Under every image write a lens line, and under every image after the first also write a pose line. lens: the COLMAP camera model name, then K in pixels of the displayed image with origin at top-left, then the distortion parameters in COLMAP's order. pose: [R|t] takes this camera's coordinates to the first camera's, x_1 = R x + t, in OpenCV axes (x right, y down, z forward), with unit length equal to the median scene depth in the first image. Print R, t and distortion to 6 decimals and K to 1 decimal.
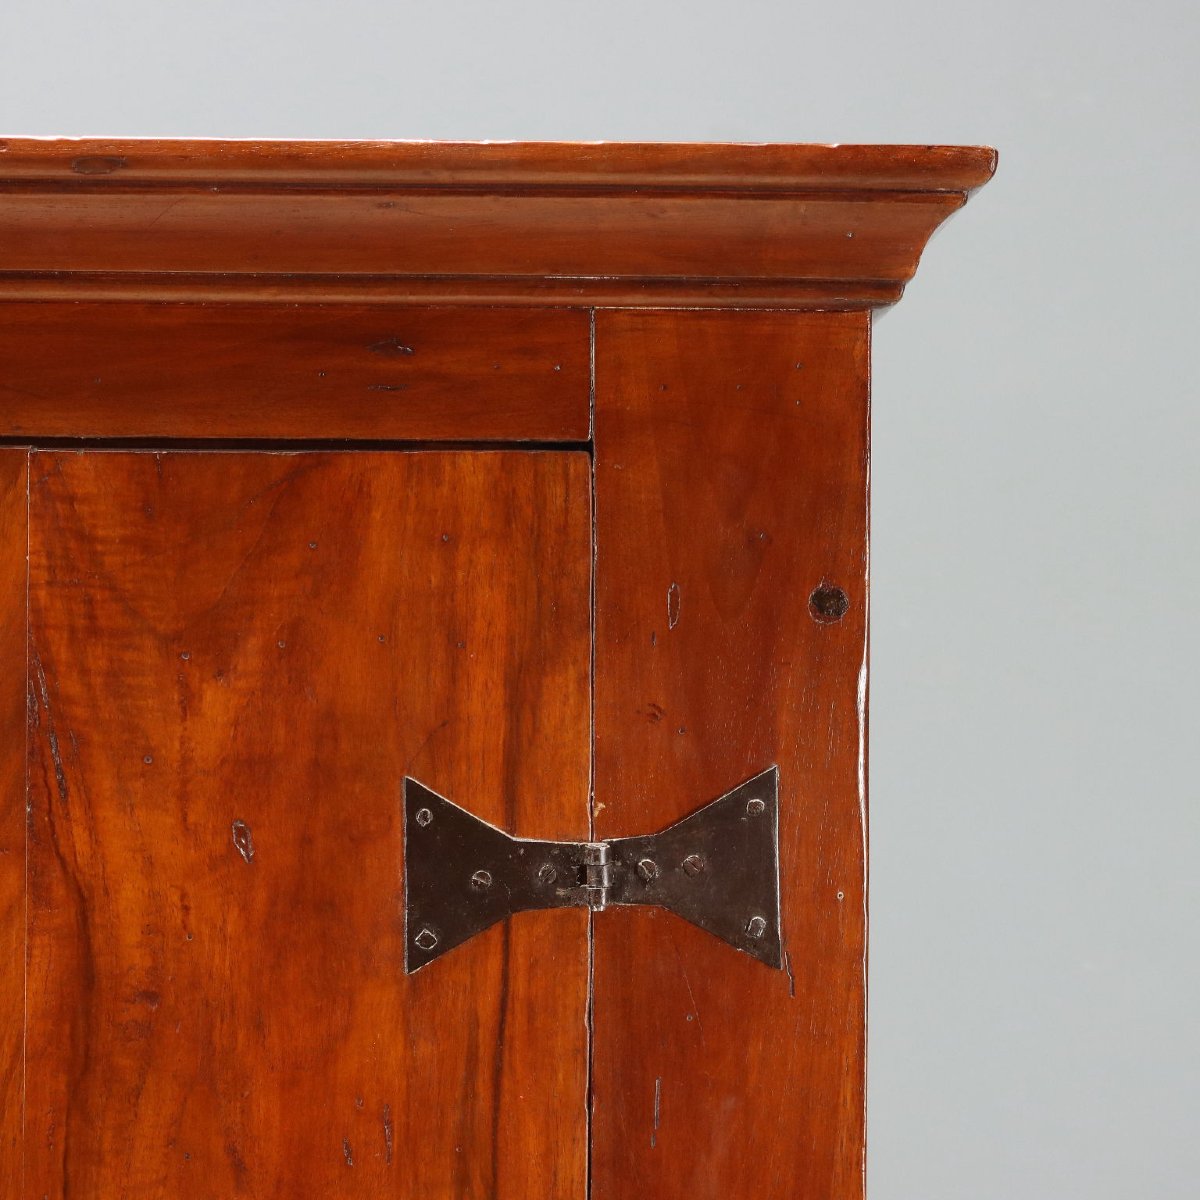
lens RADIAL K [[2340.6, 0, 599.3], [0, 2340.6, 599.1], [0, 0, 1]] dist [-0.016555, 0.000000]
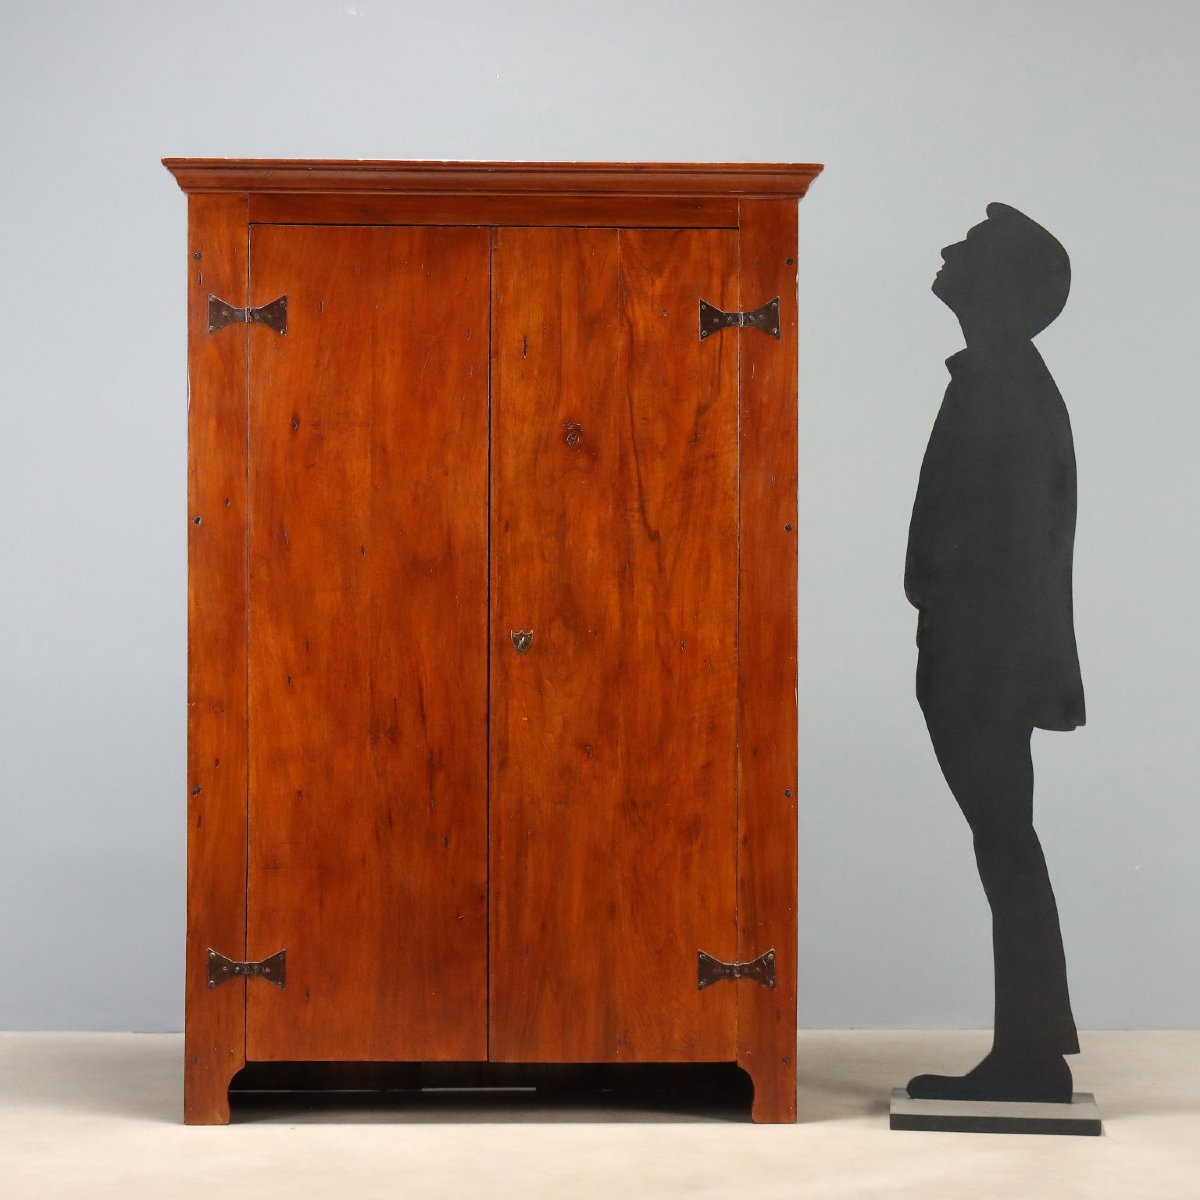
lens RADIAL K [[2340.6, 0, 601.3], [0, 2340.6, 589.4], [0, 0, 1]] dist [-0.016555, 0.000000]
pose [[0.999604, -0.006535, 0.027358, -0.410986], [0.006362, 0.999959, 0.006412, 0.625036], [-0.027399, -0.006236, 0.999605, -3.668282]]
